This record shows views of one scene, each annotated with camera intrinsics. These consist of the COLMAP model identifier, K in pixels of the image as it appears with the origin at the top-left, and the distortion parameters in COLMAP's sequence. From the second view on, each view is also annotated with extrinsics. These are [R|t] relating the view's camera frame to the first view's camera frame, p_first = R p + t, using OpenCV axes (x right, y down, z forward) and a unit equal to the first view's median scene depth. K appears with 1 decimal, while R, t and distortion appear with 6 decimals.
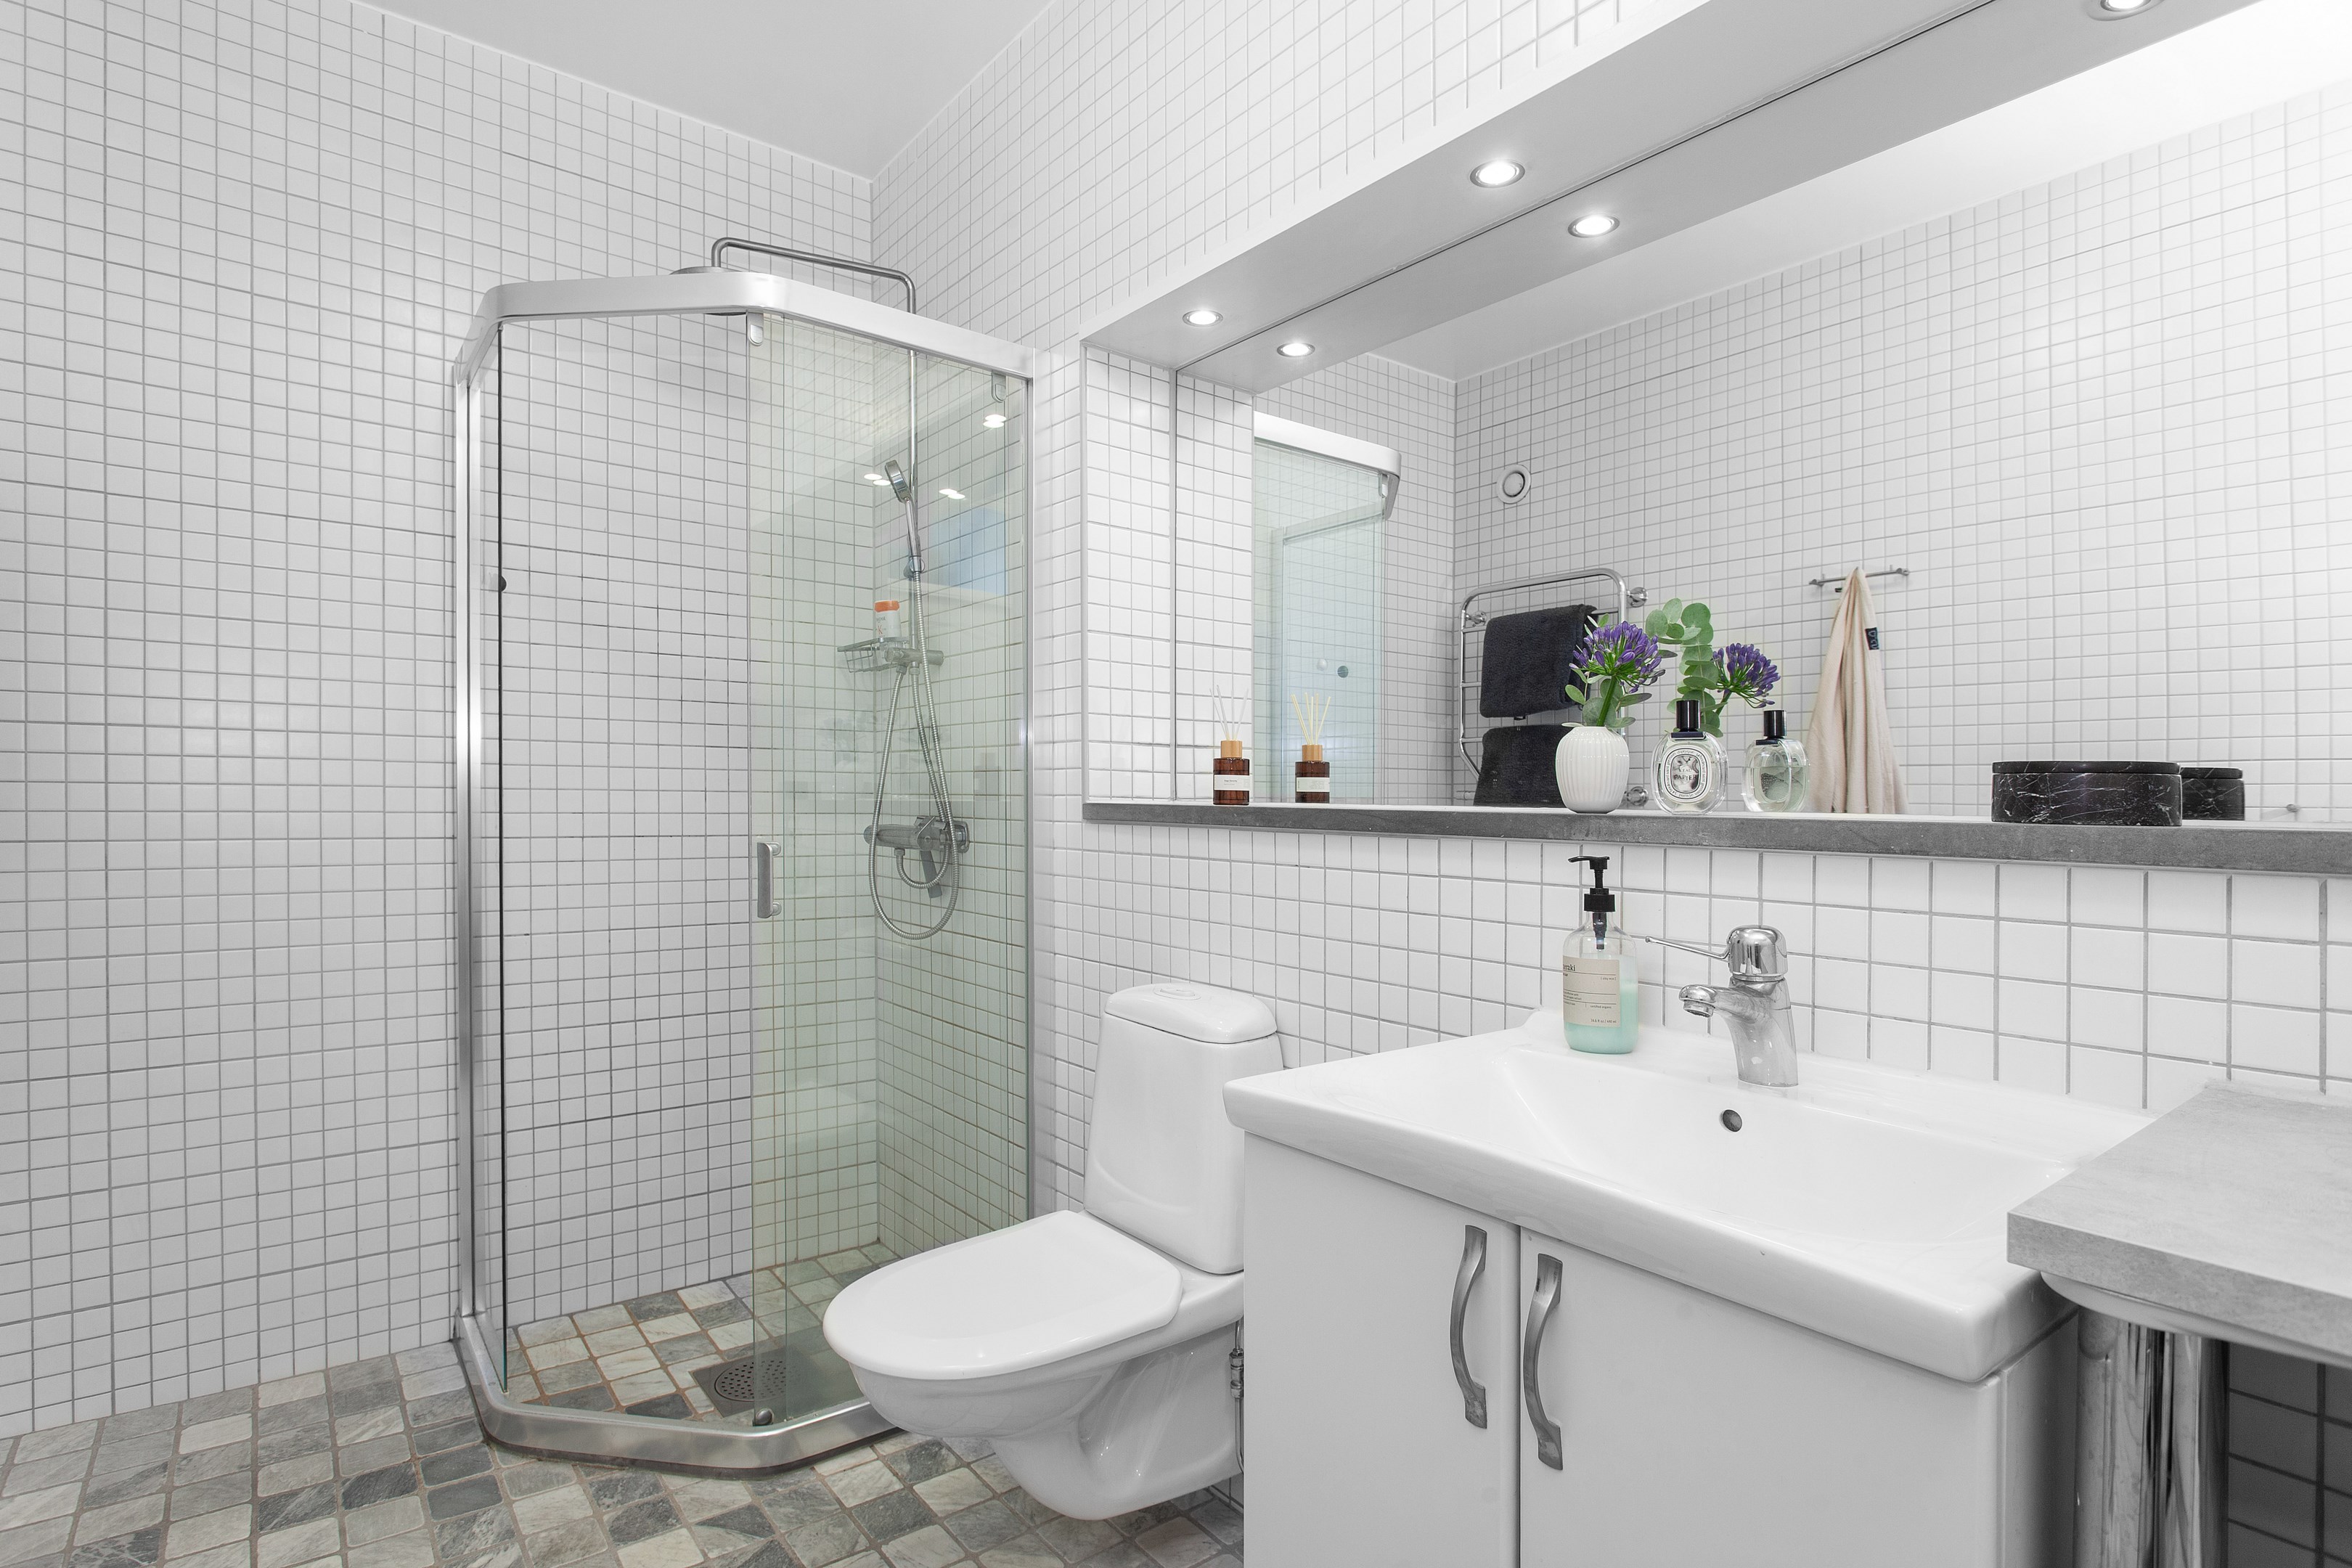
lens RADIAL K [[1262.8, 0, 1384.9], [0, 1262.8, 824.3], [0, 0, 1]] dist [-0.008913, 0.001443]
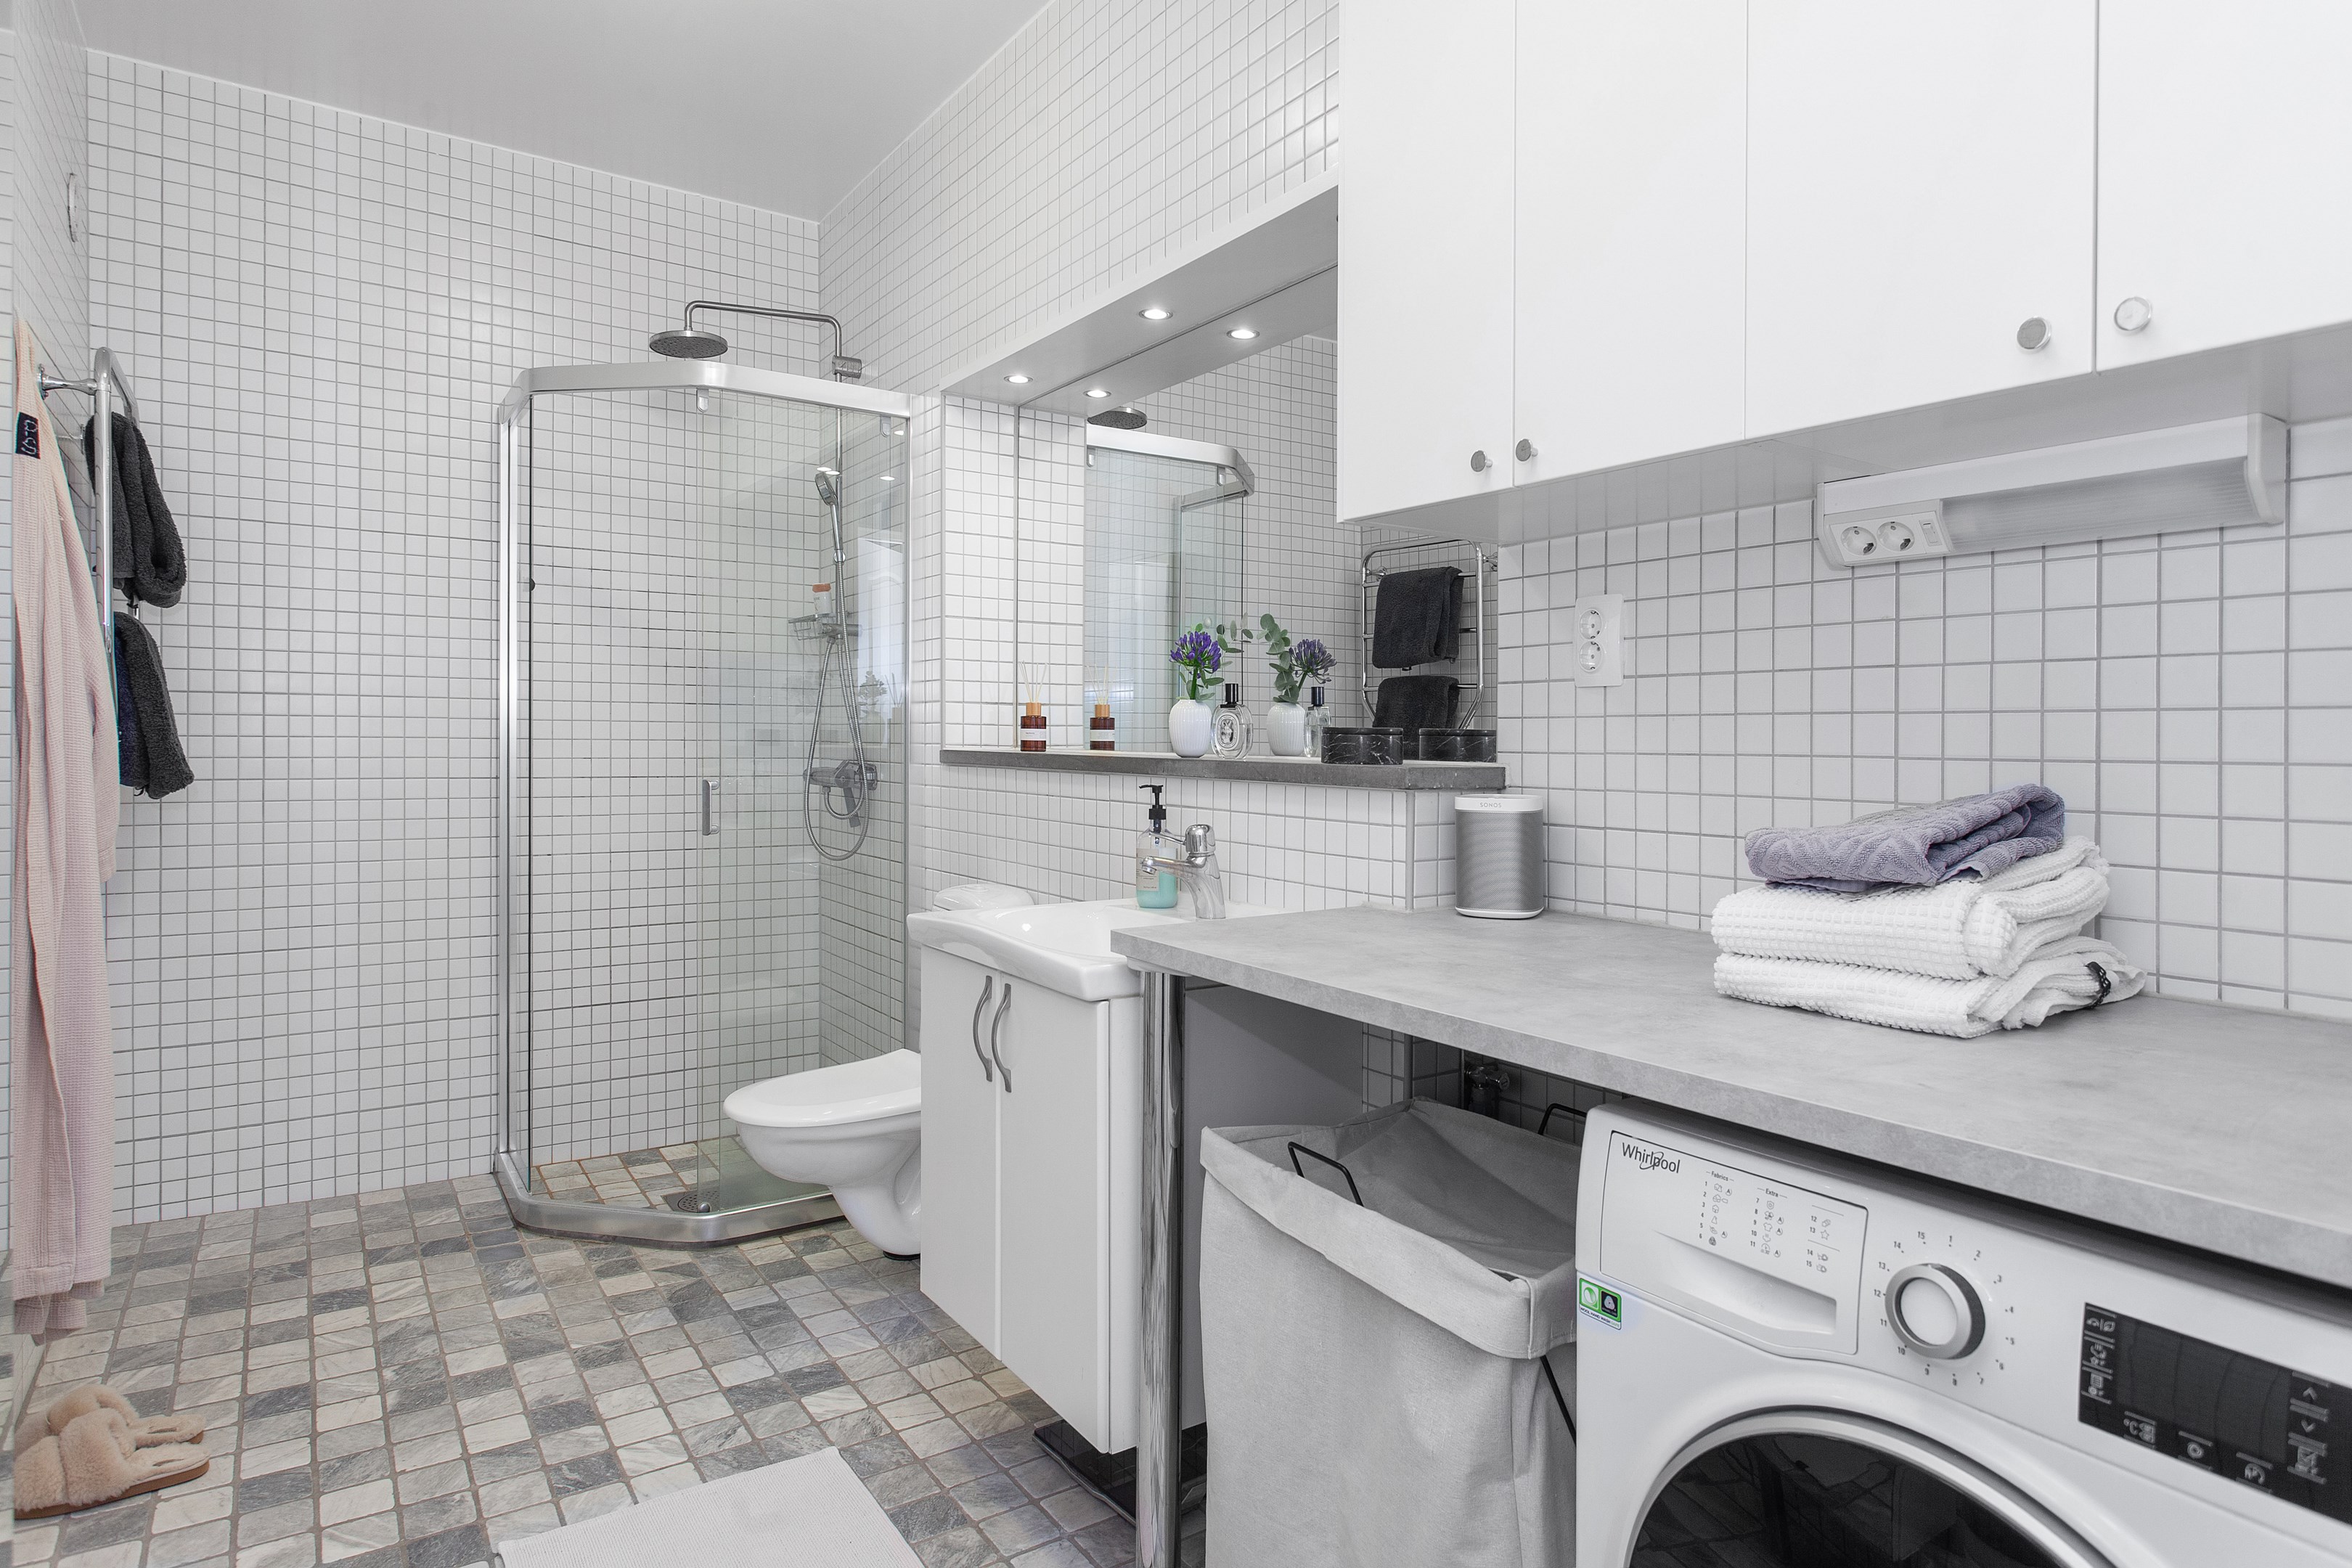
lens RADIAL K [[1346.6, 0, 1173.5], [0, 1346.6, 751.1], [0, 0, 1]] dist [0.002572, -0.000779]
pose [[0.985549, -0.002428, -0.169375, 0.188310], [0.000147, 0.999909, -0.013475, 0.002395], [0.169392, 0.013255, 0.985460, -0.260239]]
